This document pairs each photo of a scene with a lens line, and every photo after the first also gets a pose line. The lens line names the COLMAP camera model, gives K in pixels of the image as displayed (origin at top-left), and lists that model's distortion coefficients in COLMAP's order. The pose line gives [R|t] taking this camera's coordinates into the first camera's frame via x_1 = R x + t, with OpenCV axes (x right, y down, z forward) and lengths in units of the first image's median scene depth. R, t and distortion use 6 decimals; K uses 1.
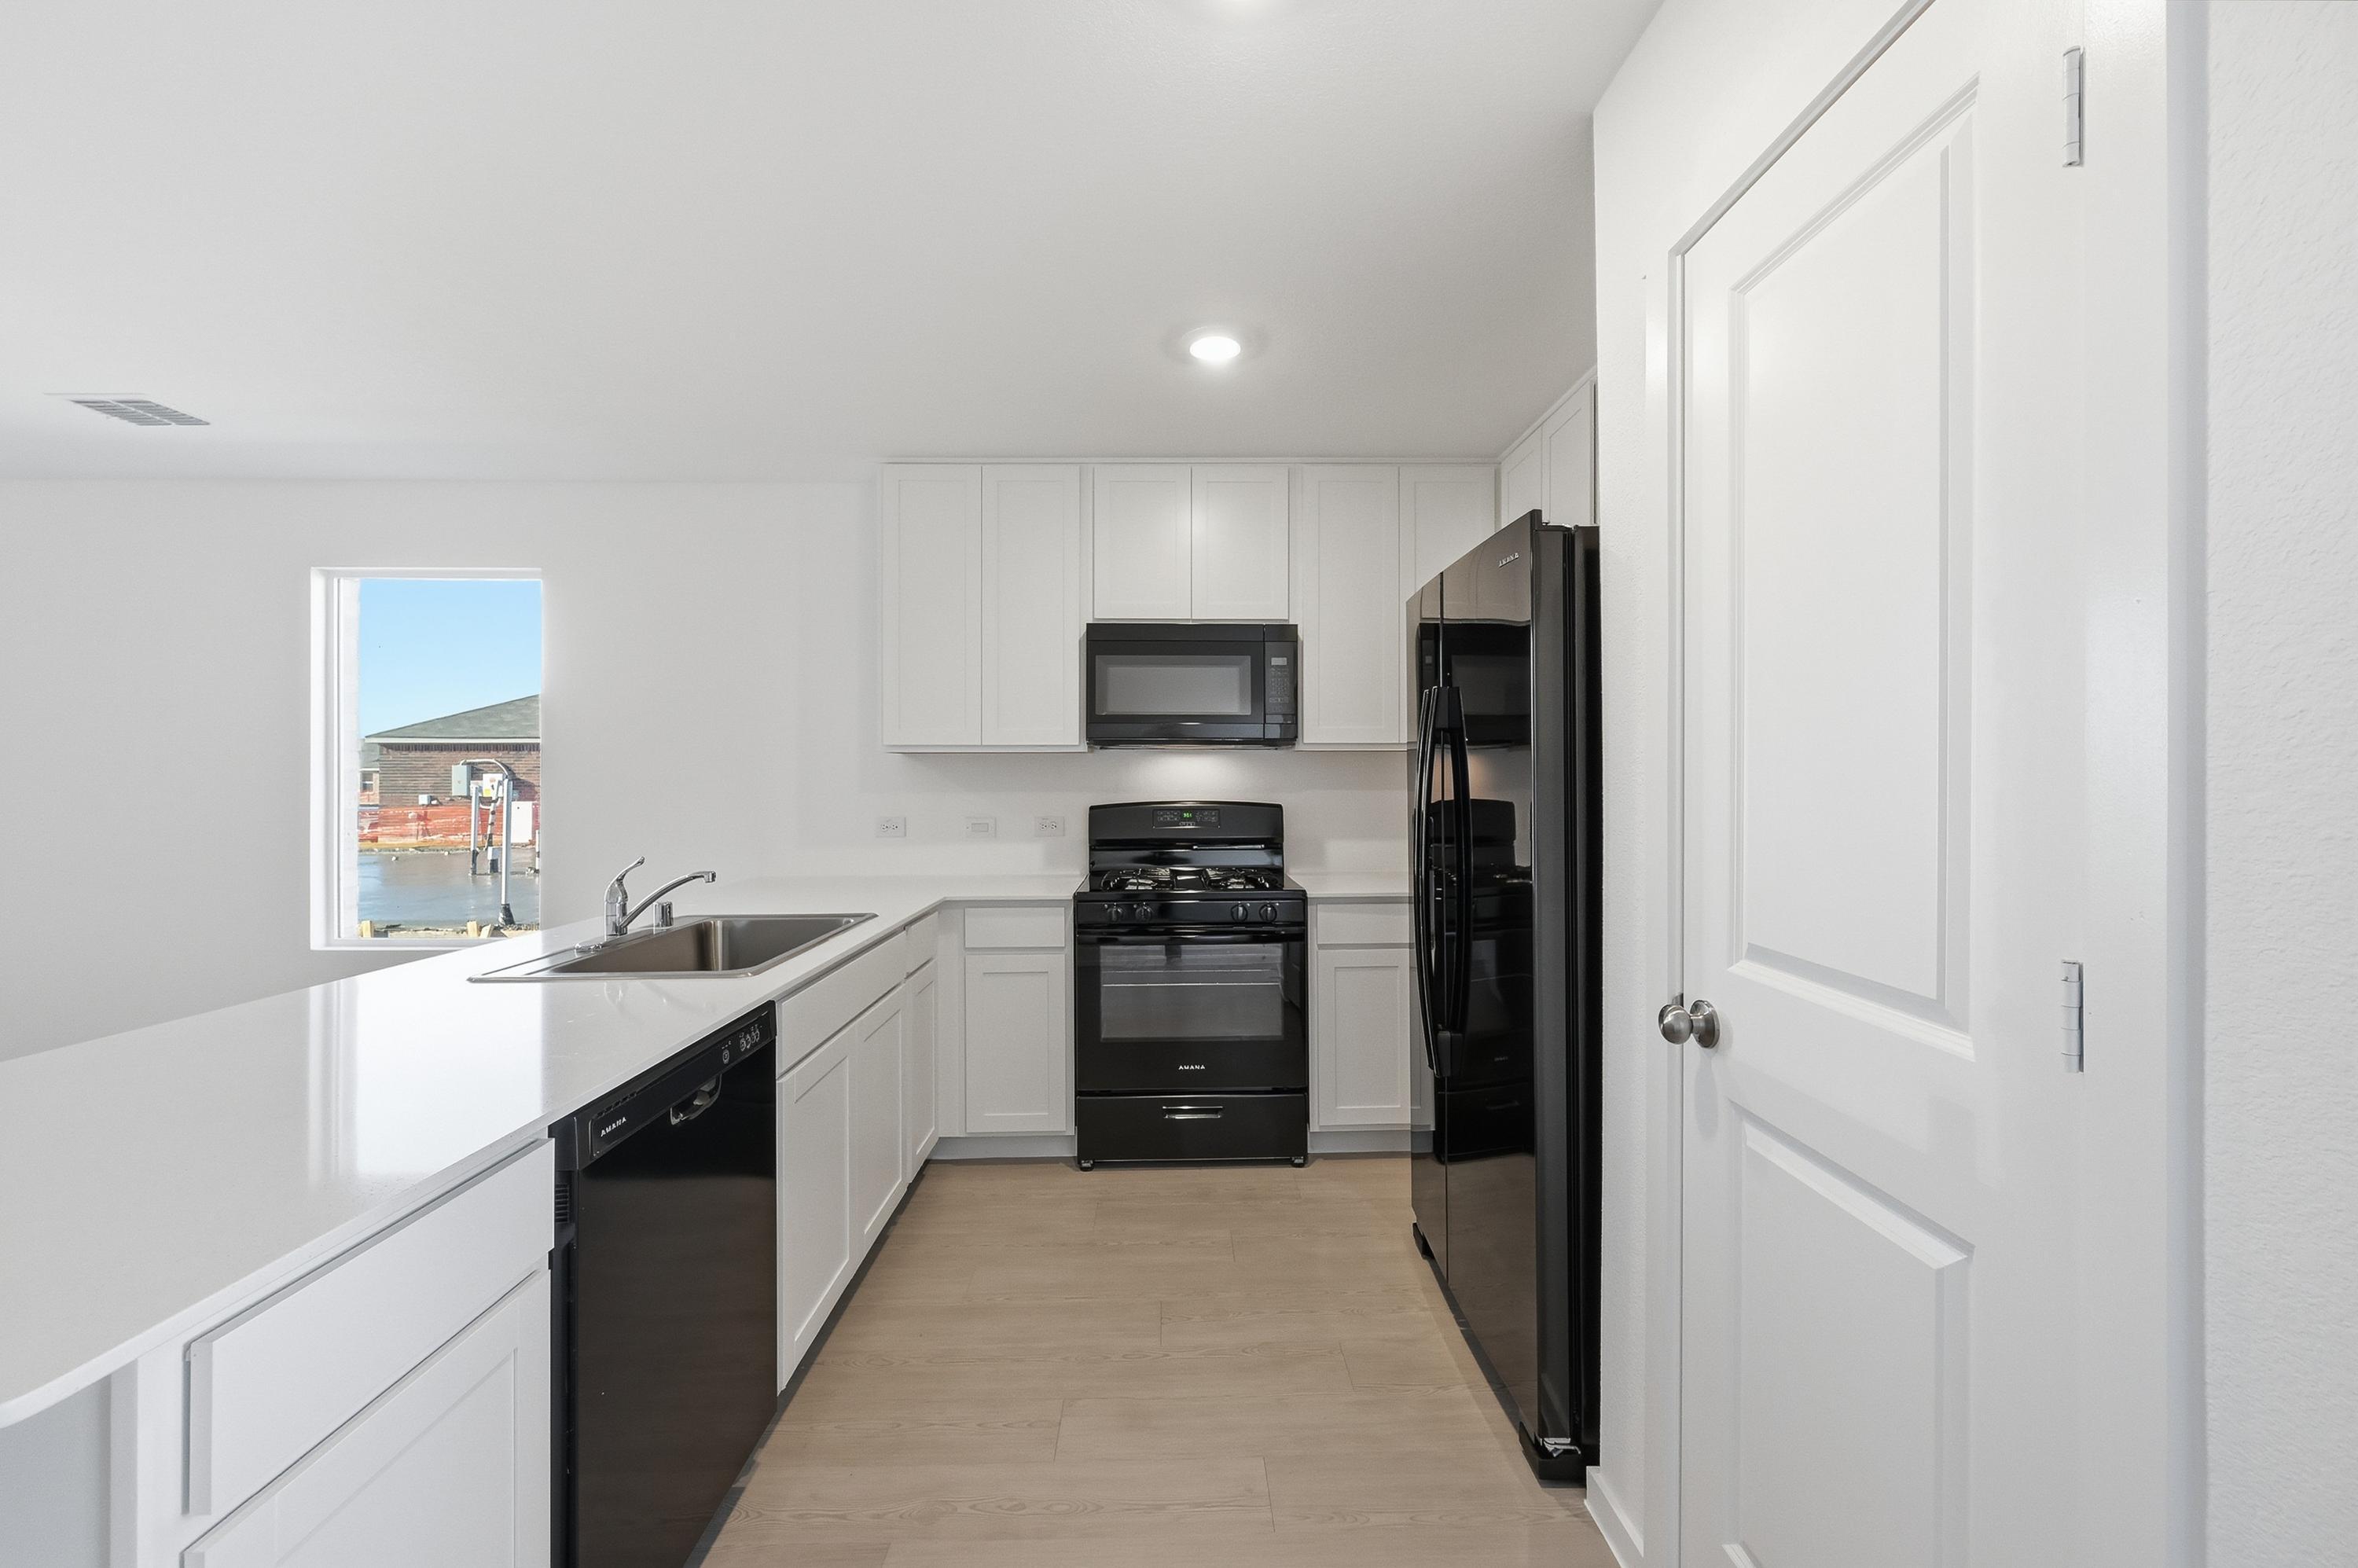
lens RADIAL K [[939.9, 0, 1187.5], [0, 939.9, 769.7], [0, 0, 1]] dist [-0.001574, -0.000148]
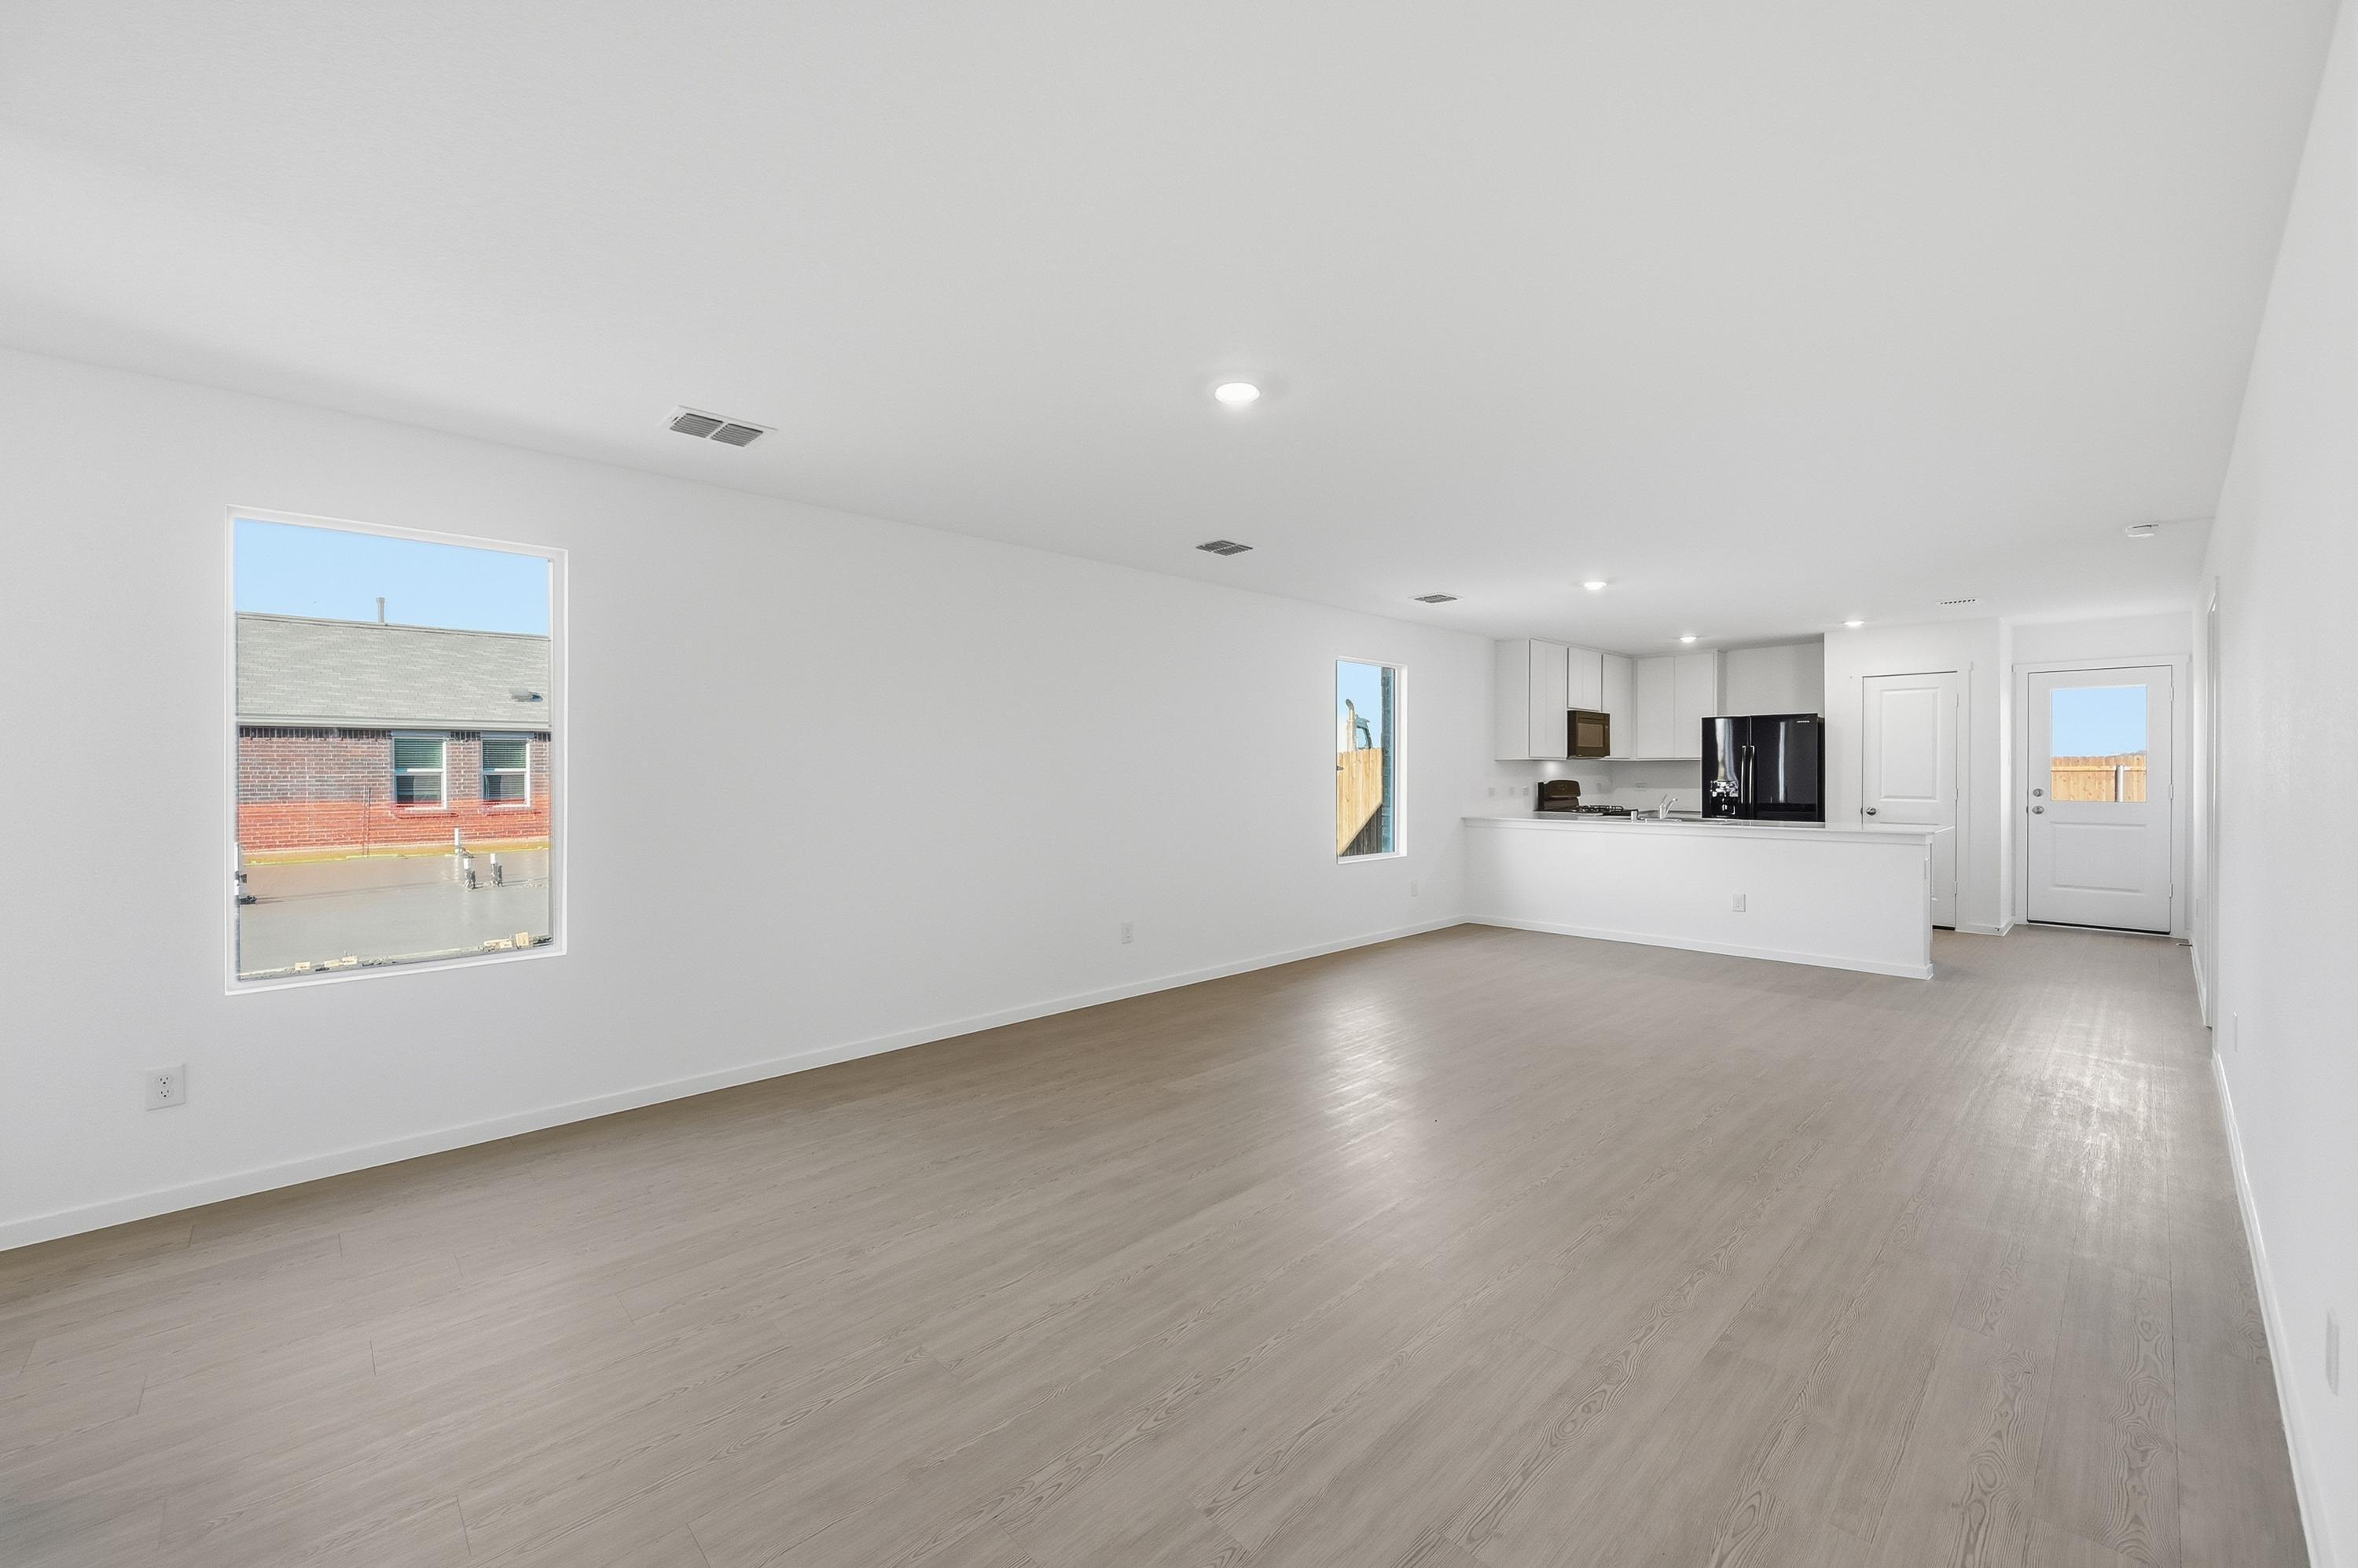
lens RADIAL K [[939.9, 0, 1187.5], [0, 939.9, 769.7], [0, 0, 1]] dist [-0.001574, -0.000148]
pose [[0.732472, -0.000208, 0.680798, -2.825706], [-0.003350, 0.999987, 0.003909, -0.000142], [-0.680789, -0.005144, 0.732461, -0.172967]]
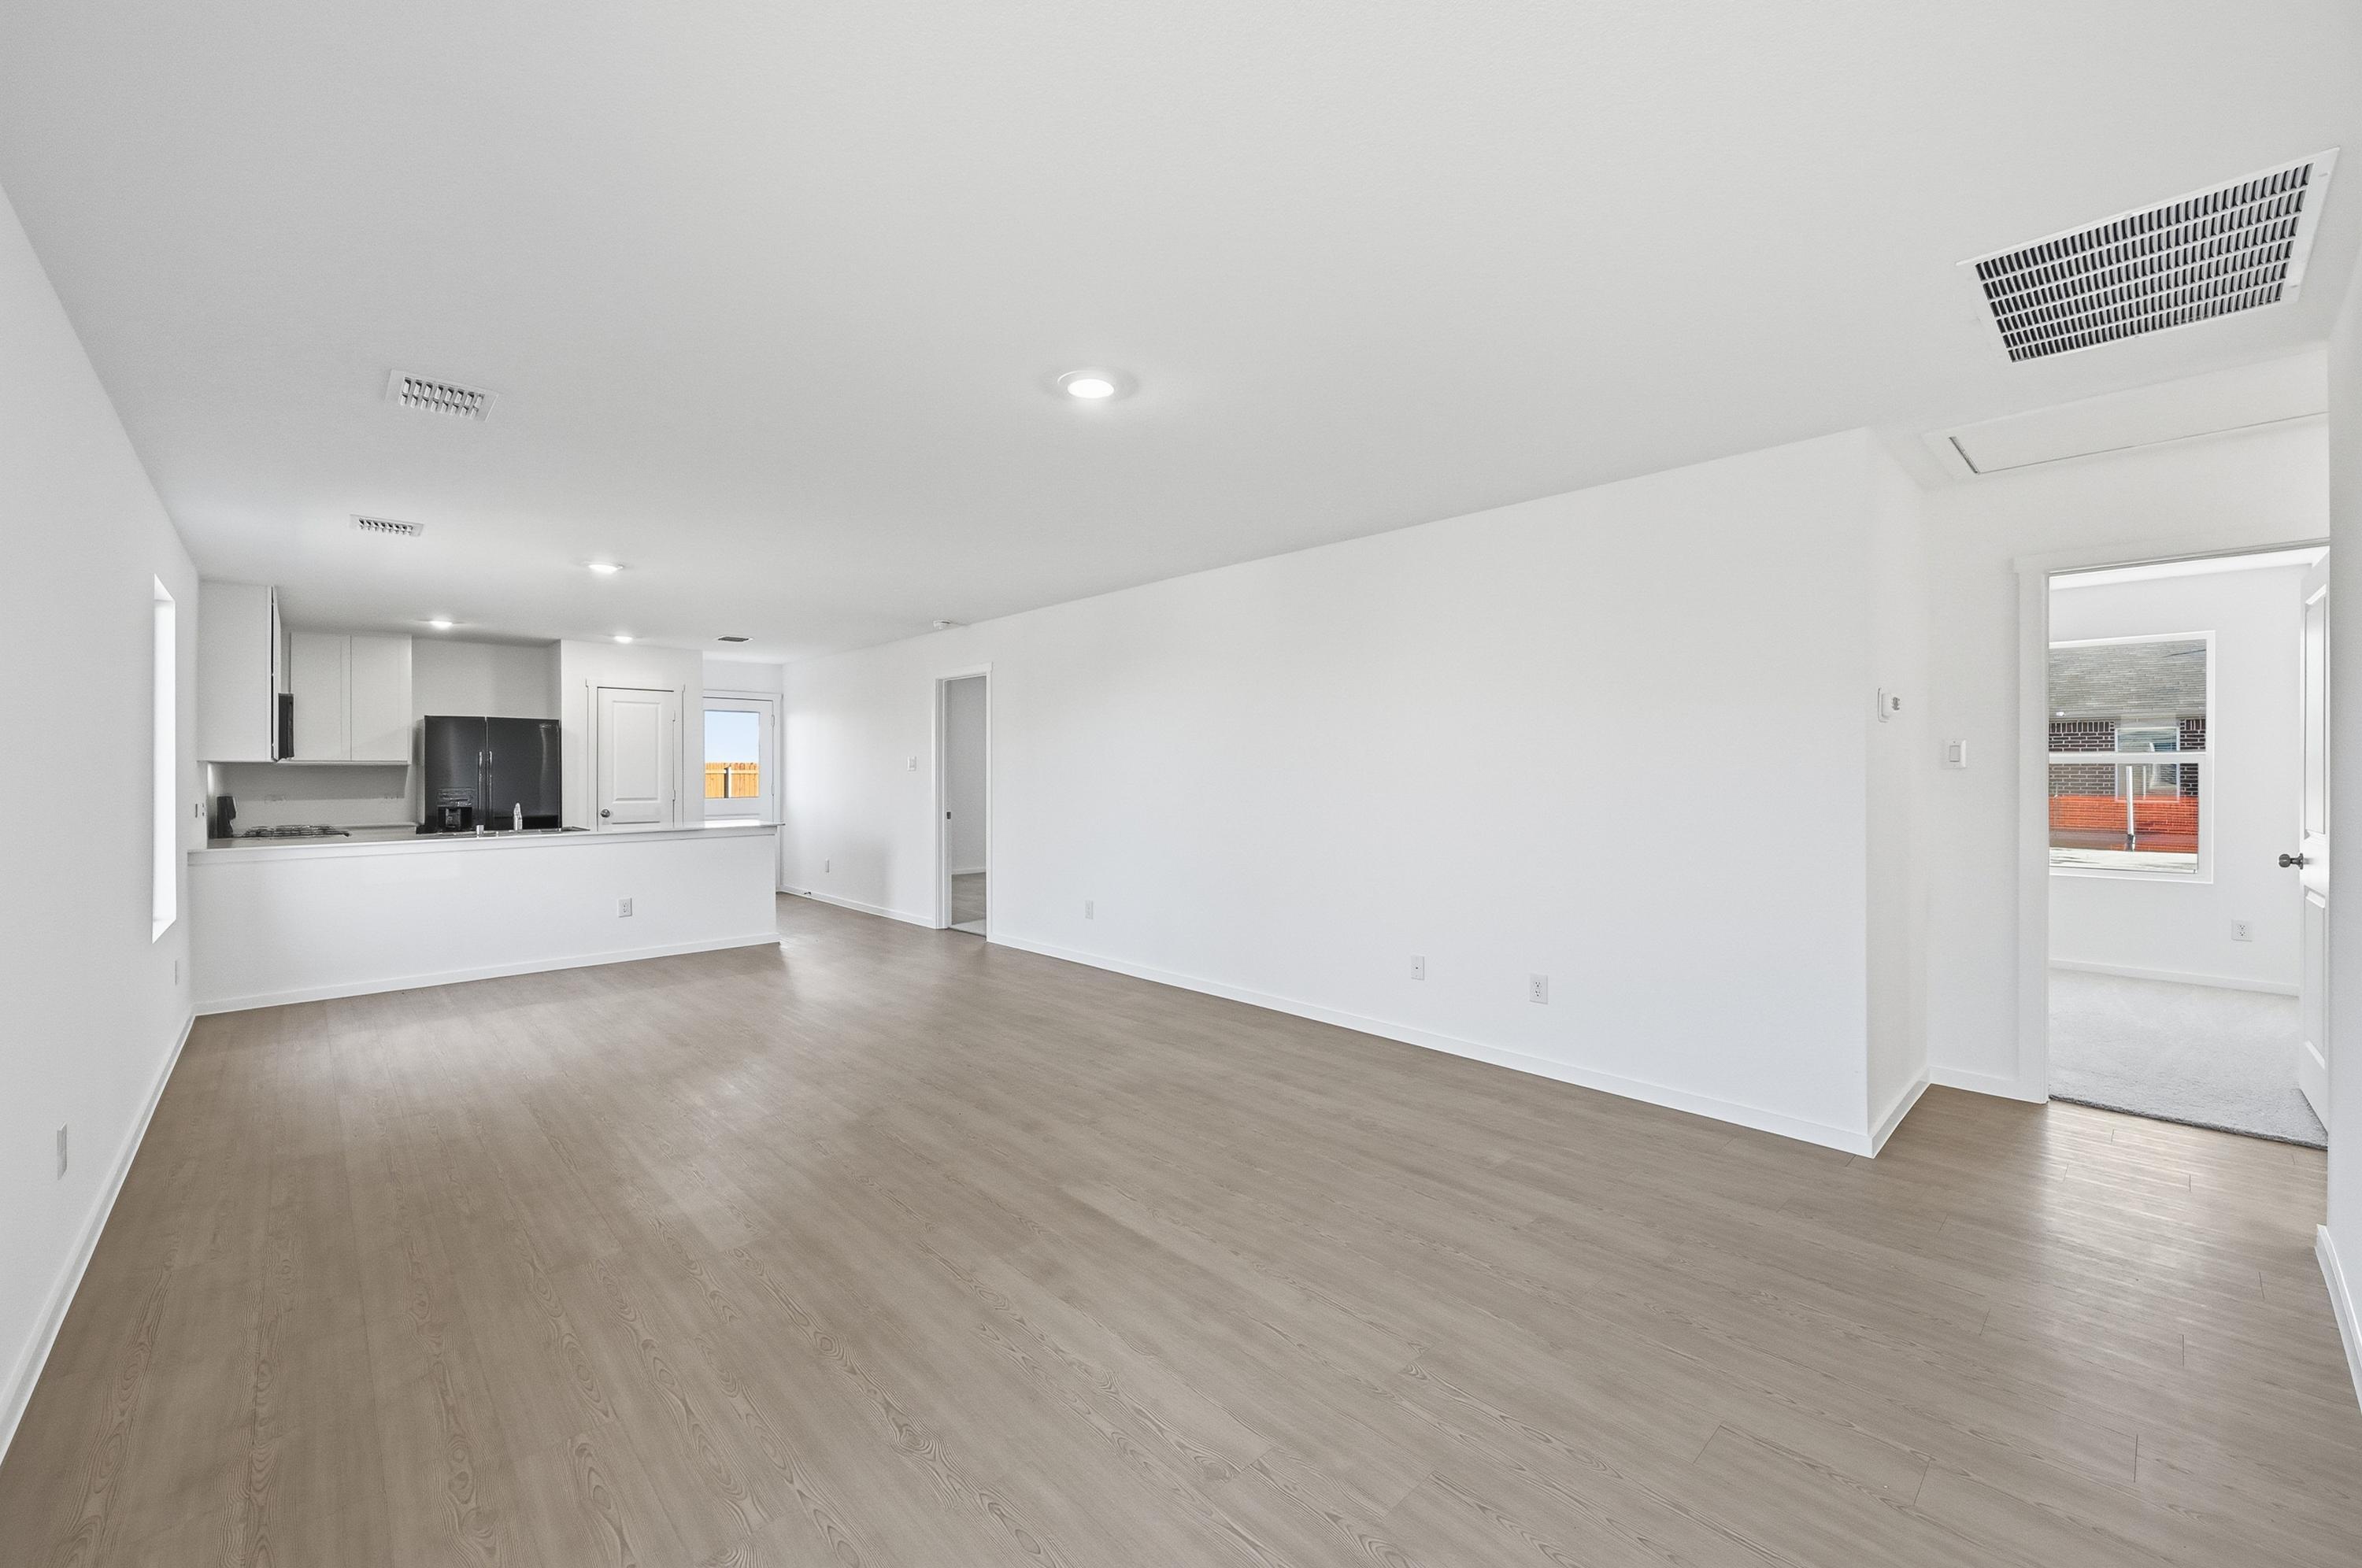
lens RADIAL K [[939.9, 0, 1184.4], [0, 939.9, 777.2], [0, 0, 1]] dist [0.001951, -0.000020]
pose [[-0.676837, -0.001089, 0.736132, -2.884621], [-0.002212, 0.999997, -0.000554, 0.007878], [-0.736130, -0.002004, -0.676837, 1.021101]]
